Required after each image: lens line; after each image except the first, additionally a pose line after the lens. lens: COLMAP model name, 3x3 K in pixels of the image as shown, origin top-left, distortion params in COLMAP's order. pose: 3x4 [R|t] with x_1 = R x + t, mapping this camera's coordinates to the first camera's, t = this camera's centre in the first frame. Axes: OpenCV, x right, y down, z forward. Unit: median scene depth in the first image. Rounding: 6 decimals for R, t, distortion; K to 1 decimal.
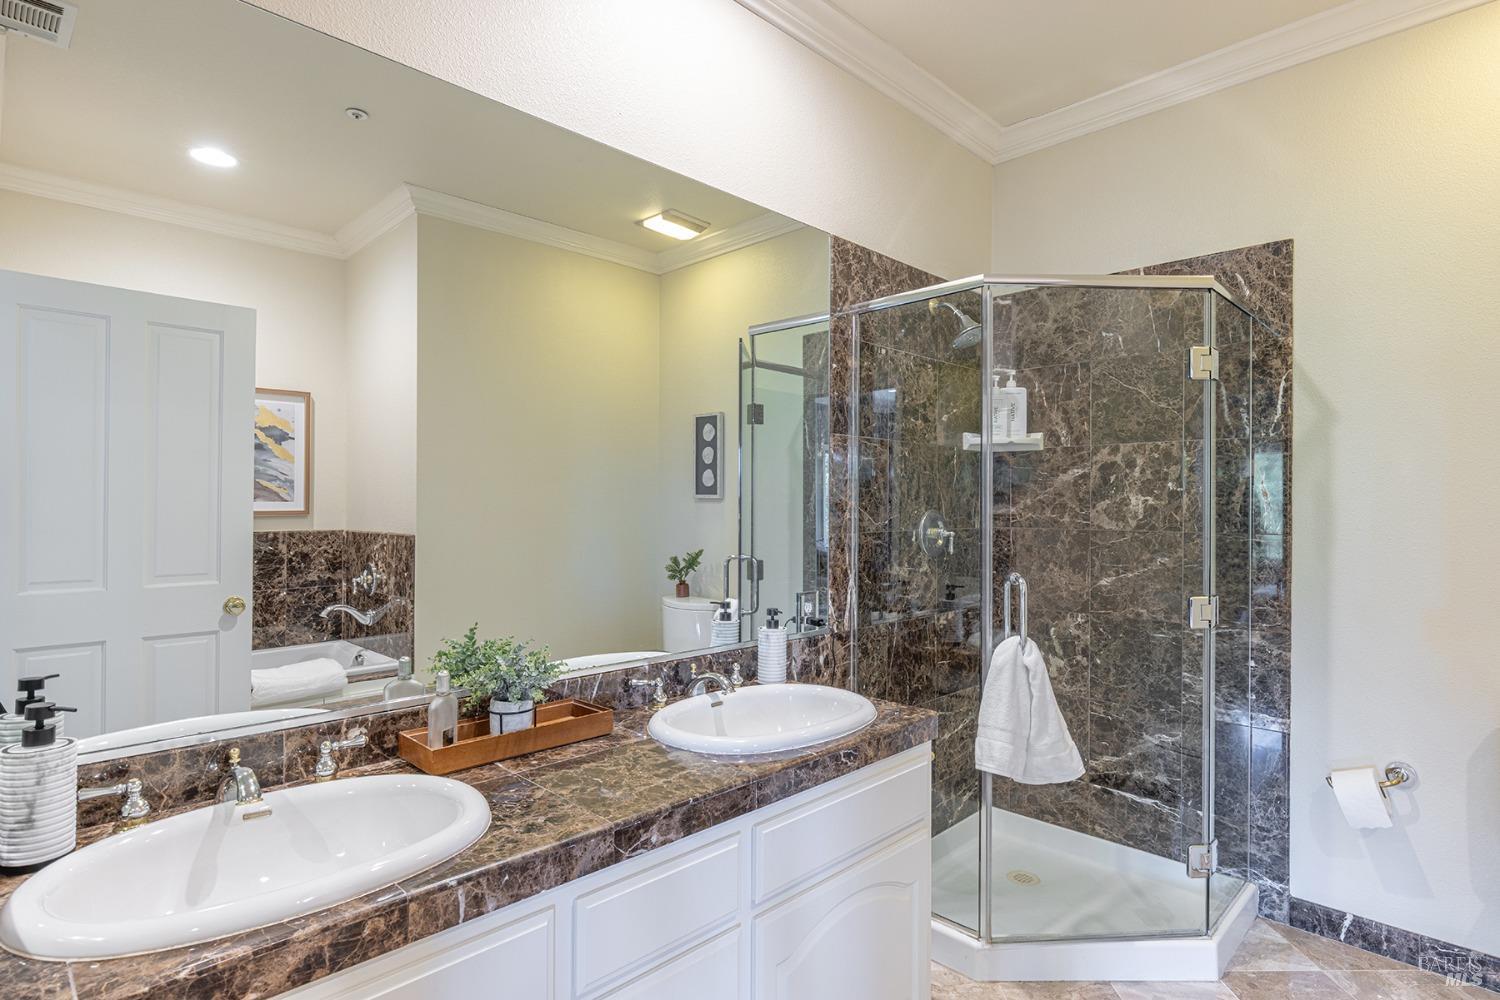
lens RADIAL K [[785.7, 0, 745.9], [0, 785.7, 501.9], [0, 0, 1]] dist [-0.001290, -0.000518]
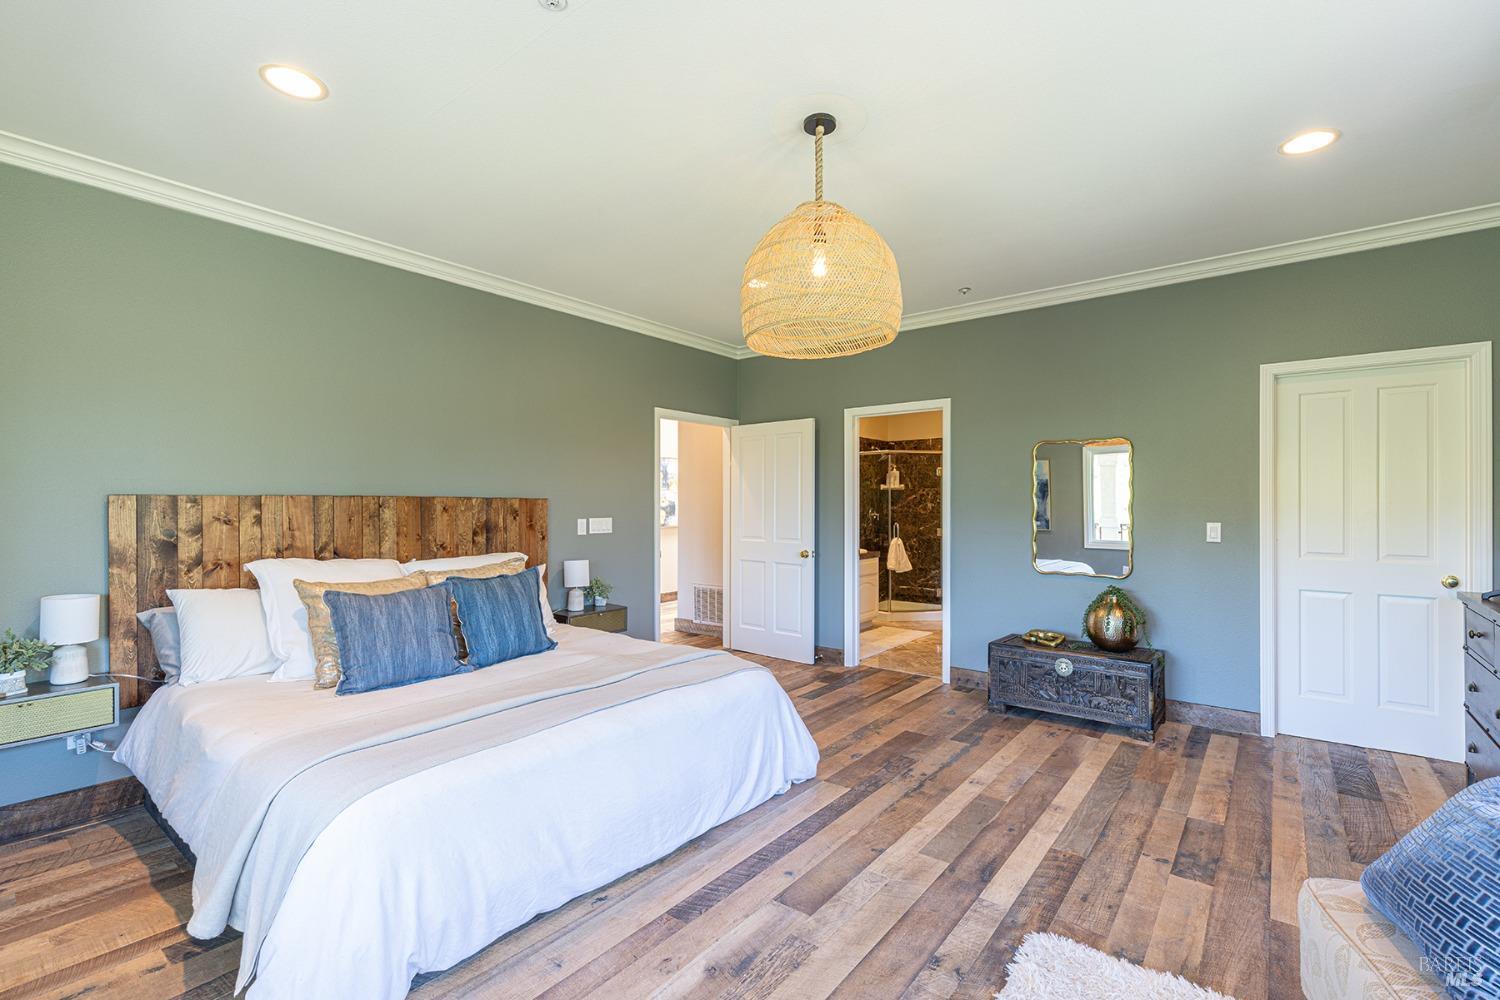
lens RADIAL K [[676.3, 0, 751.6], [0, 676.3, 504.7], [0, 0, 1]] dist [0.016669, 0.000354]
pose [[0.993301, -0.006659, 0.115368, -0.627109], [0.006156, 0.999970, 0.004718, -0.020997], [-0.115396, -0.003977, 0.993312, -1.867784]]
